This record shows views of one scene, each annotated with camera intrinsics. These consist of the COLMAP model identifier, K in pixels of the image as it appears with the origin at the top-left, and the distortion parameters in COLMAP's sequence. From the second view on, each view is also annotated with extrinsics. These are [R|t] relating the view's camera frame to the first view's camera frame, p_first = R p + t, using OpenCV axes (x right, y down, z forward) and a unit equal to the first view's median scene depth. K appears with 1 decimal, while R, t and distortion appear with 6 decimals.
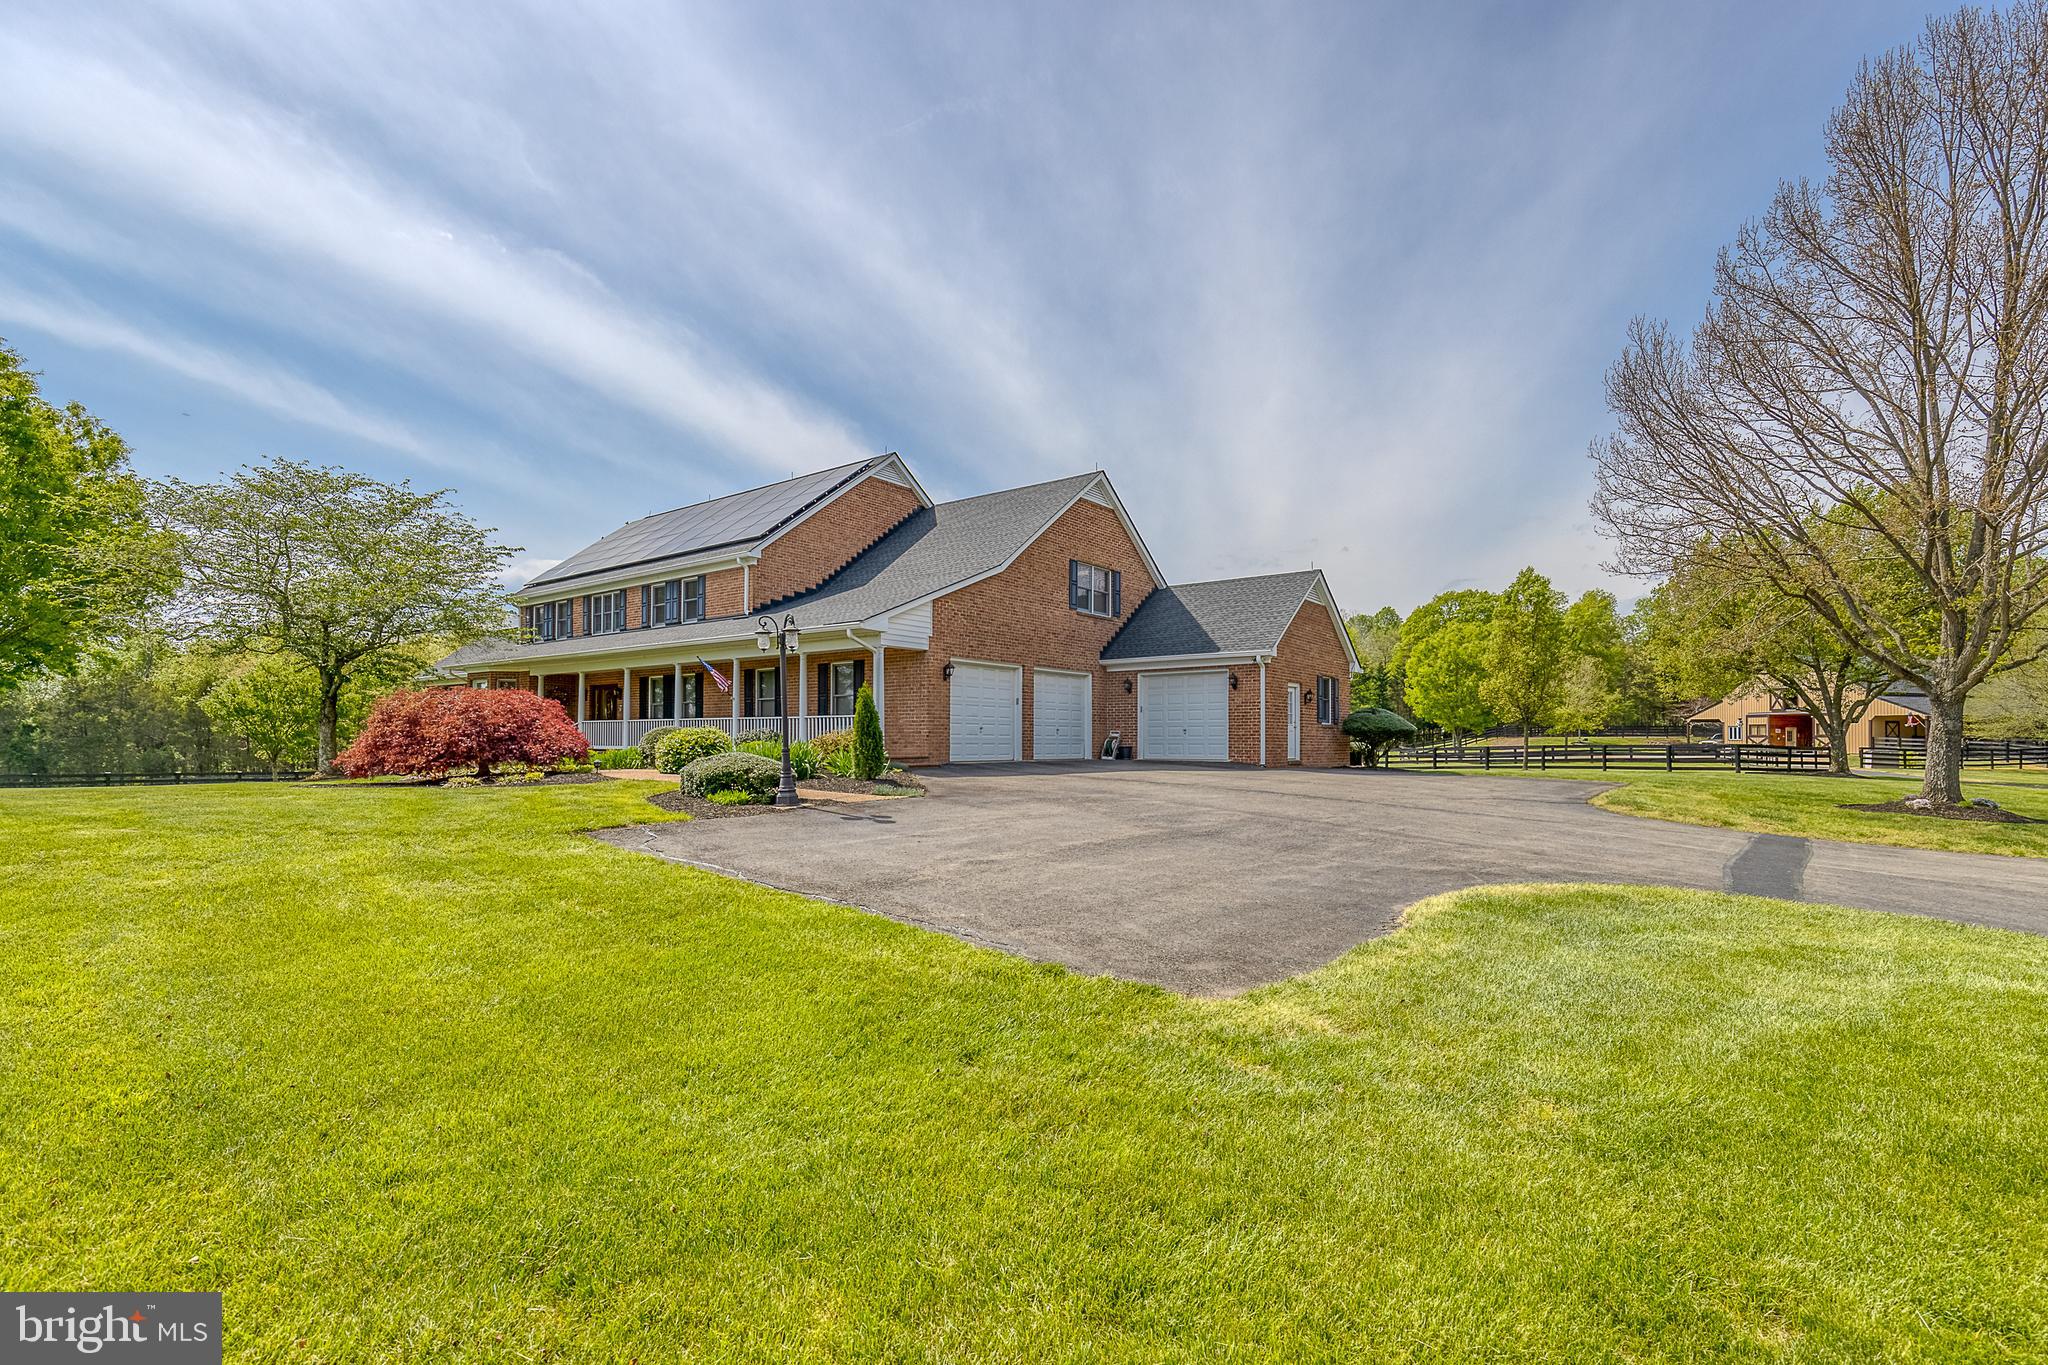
lens RADIAL K [[910.7, 0, 1024.1], [0, 910.7, 727.3], [0, 0, 1]] dist [-0.005031, -0.000982]
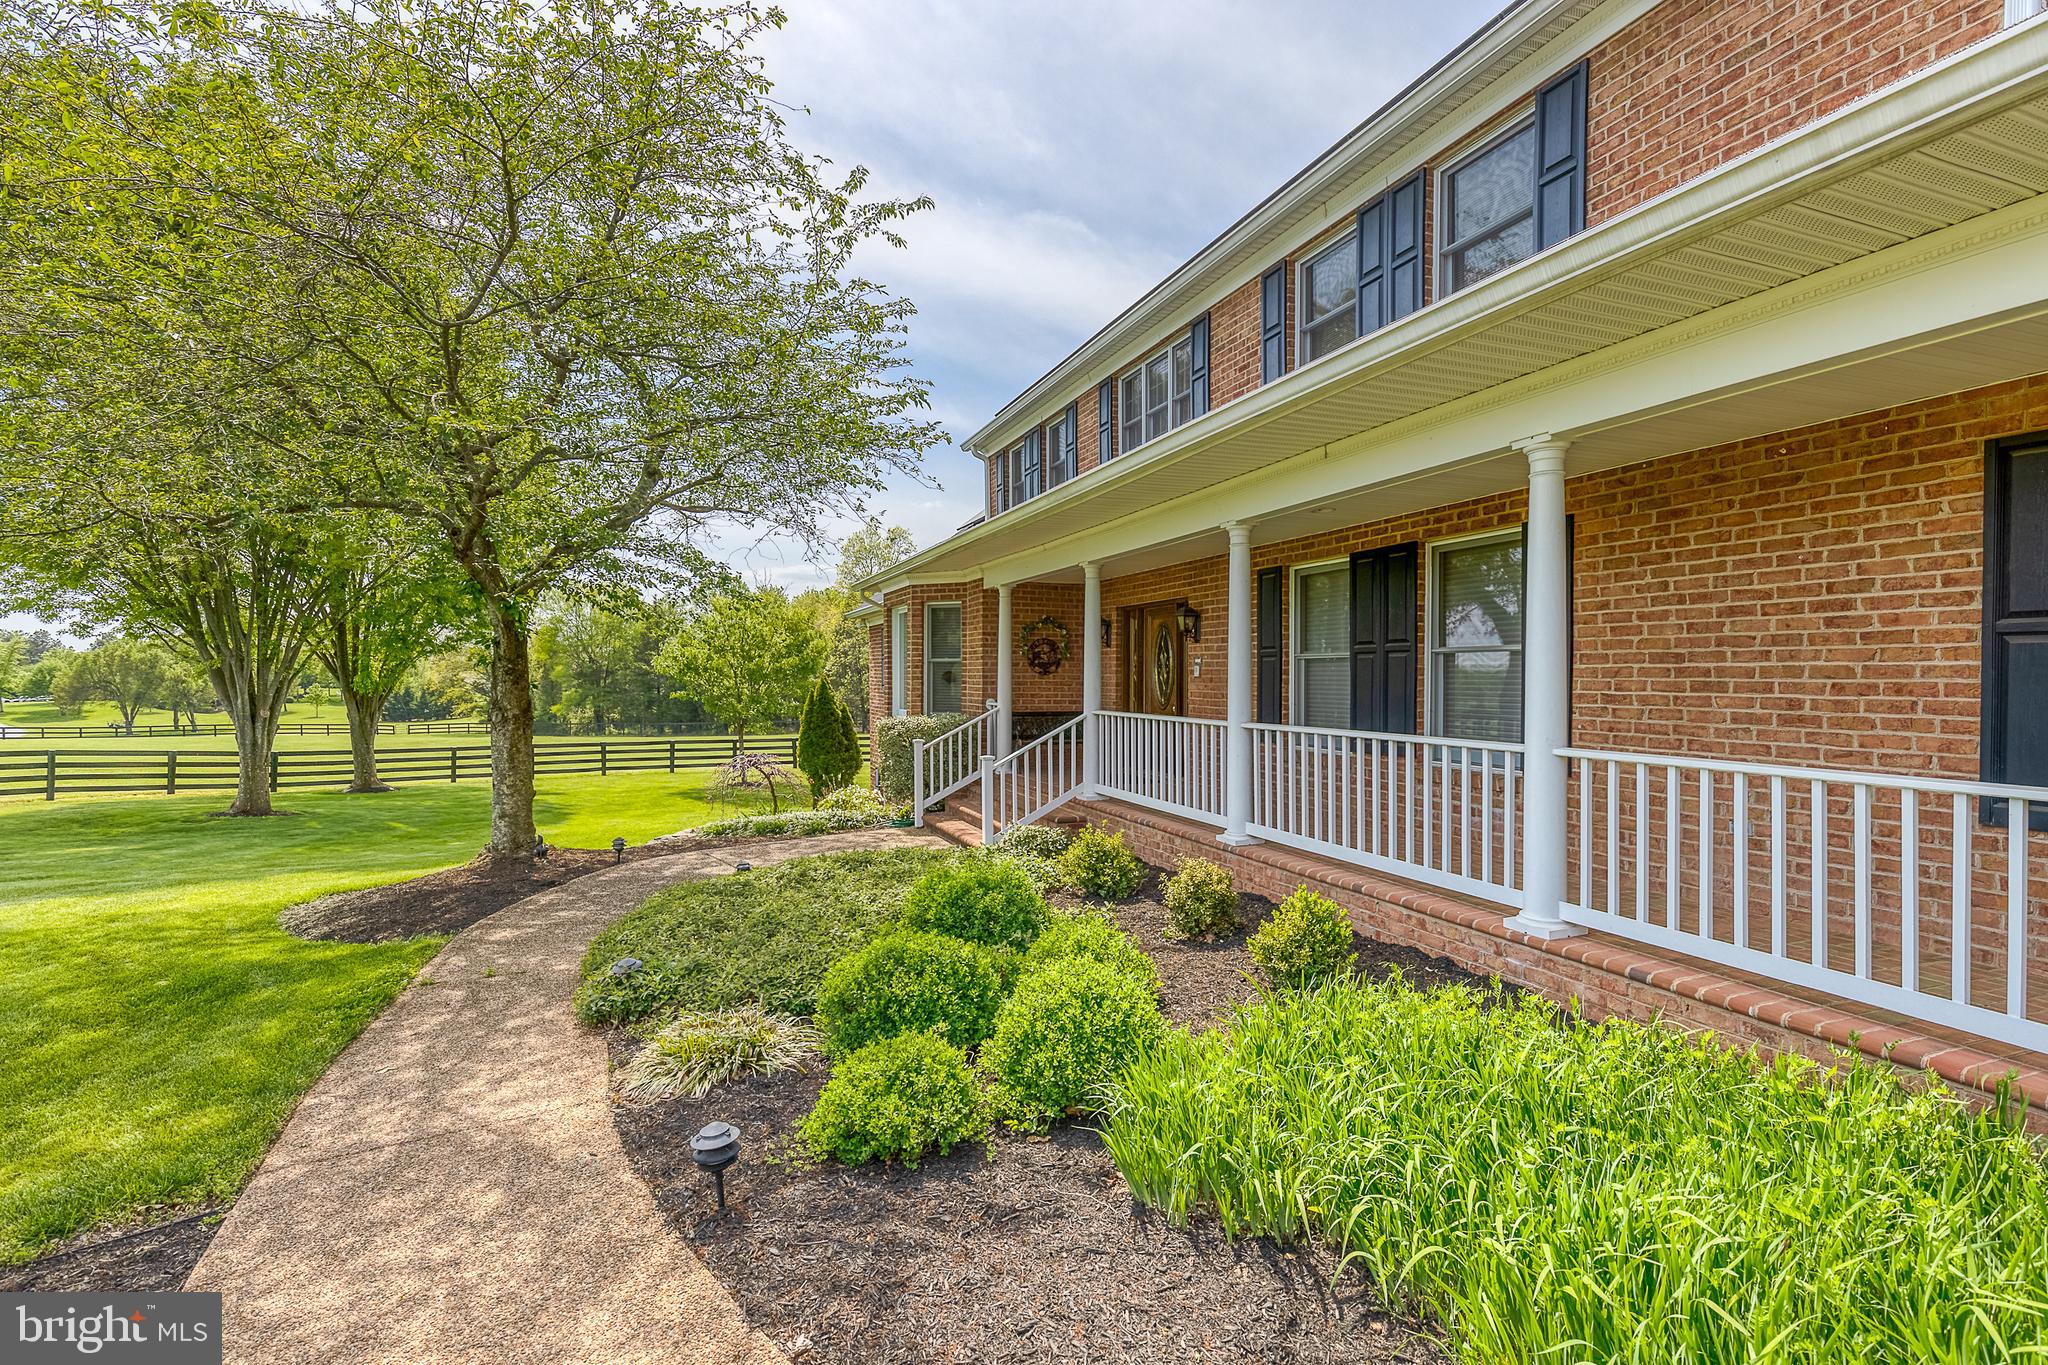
lens RADIAL K [[910.7, 0, 1005.2], [0, 910.7, 669.8], [0, 0, 1]] dist [-0.005031, -0.000982]
pose [[0.839727, -0.008537, -0.542941, -0.340201], [0.015701, 0.999840, 0.008561, -0.025296], [0.542781, -0.015714, 0.839727, 0.717740]]
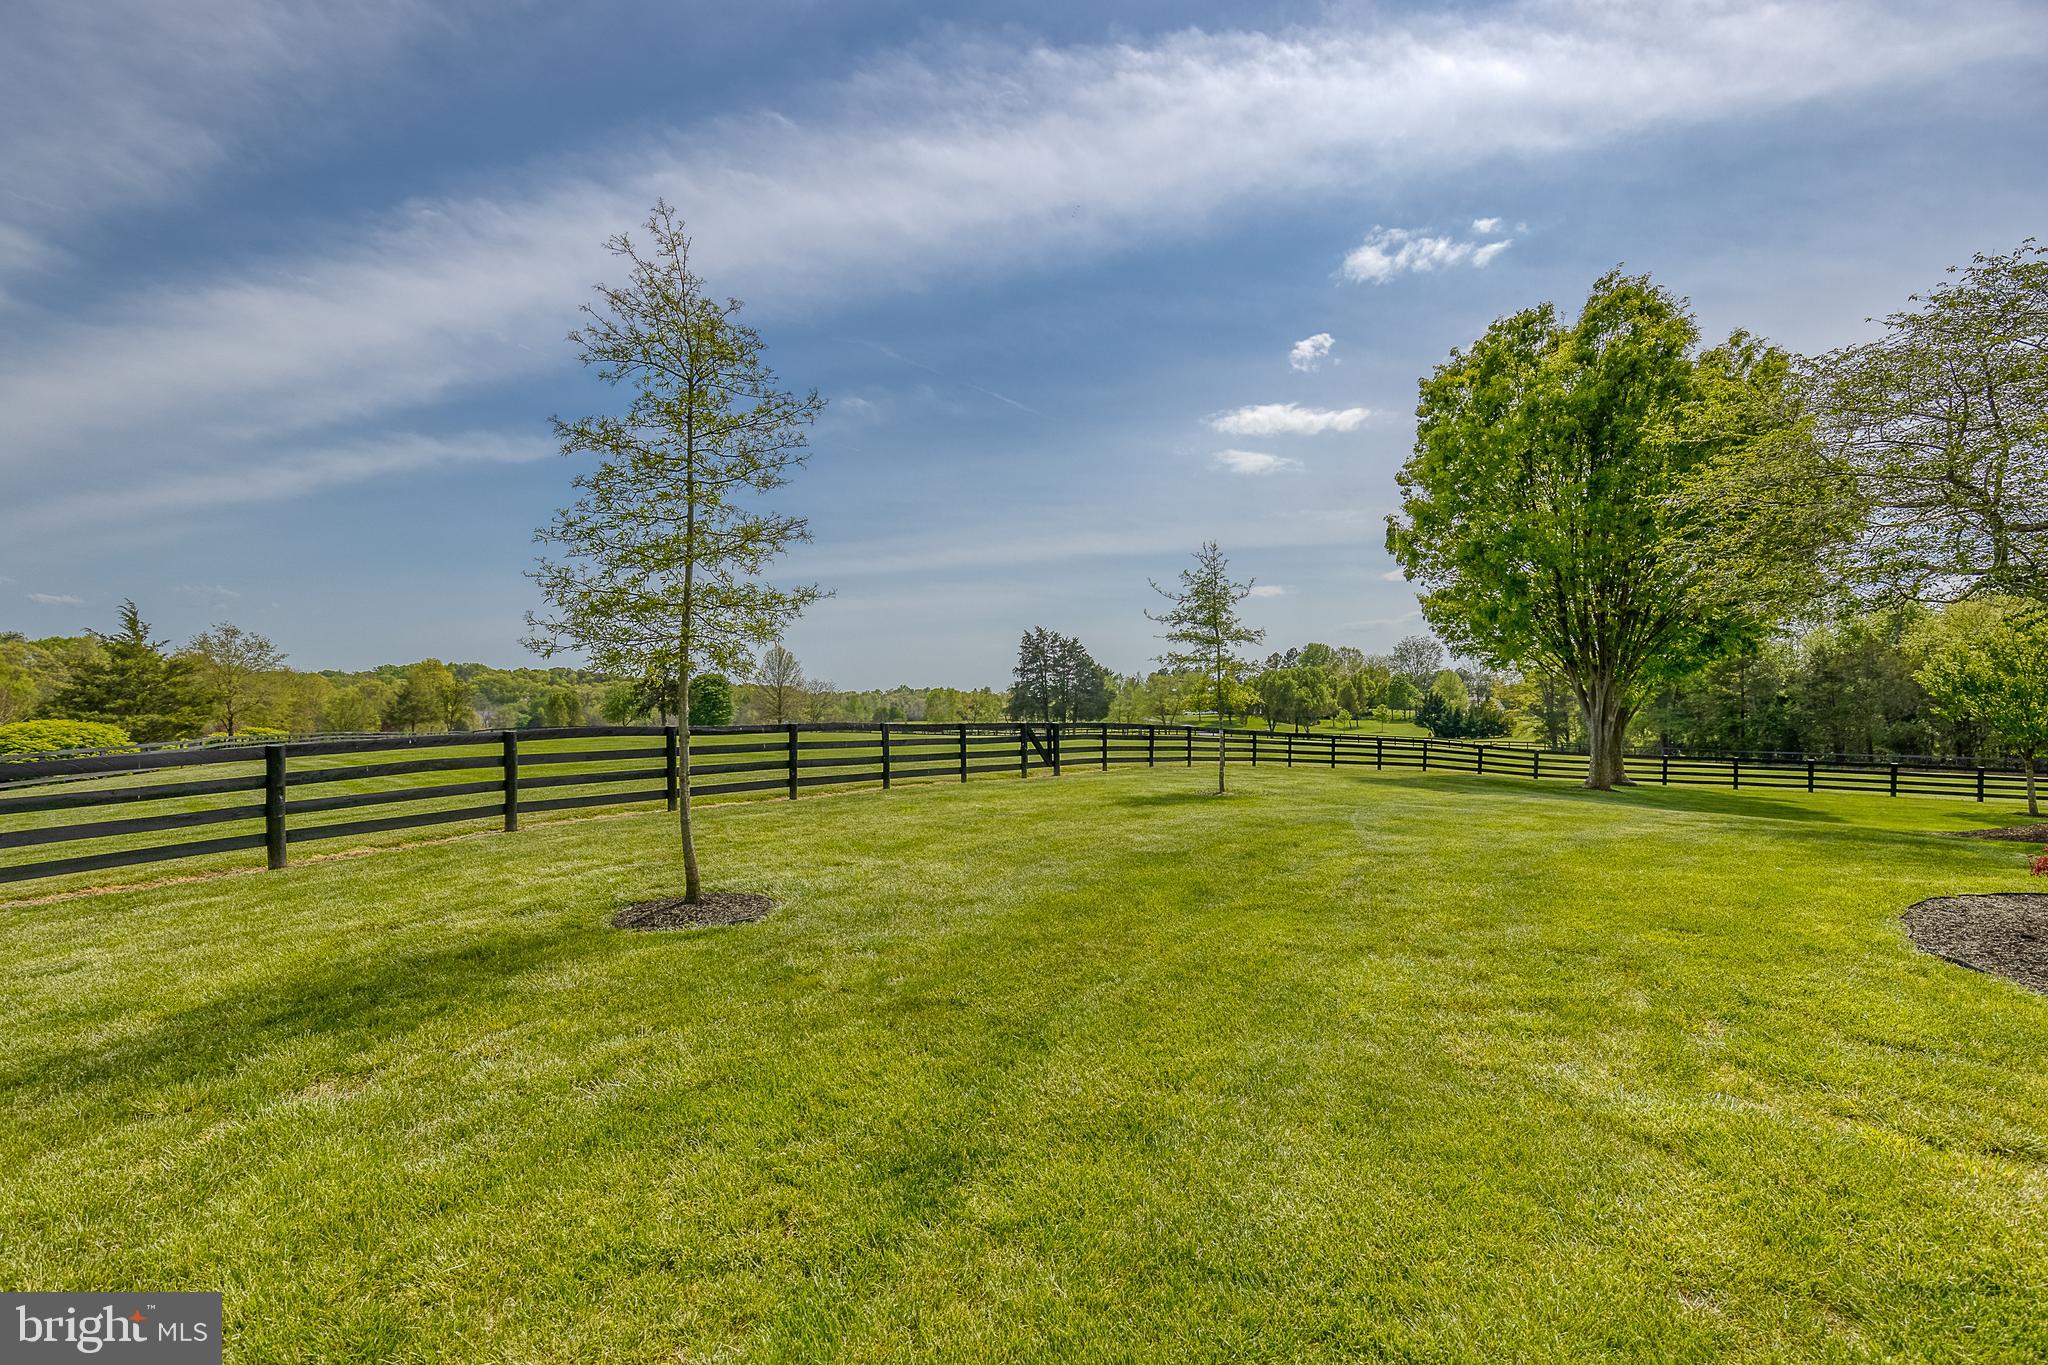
lens RADIAL K [[910.7, 0, 1026.1], [0, 910.7, 698.8], [0, 0, 1]] dist [-0.005031, -0.000982]
pose [[0.018676, -0.000860, -0.999825, -0.221973], [0.009530, 0.999954, -0.000682, -0.020639], [0.999780, -0.009516, 0.018684, 0.328540]]
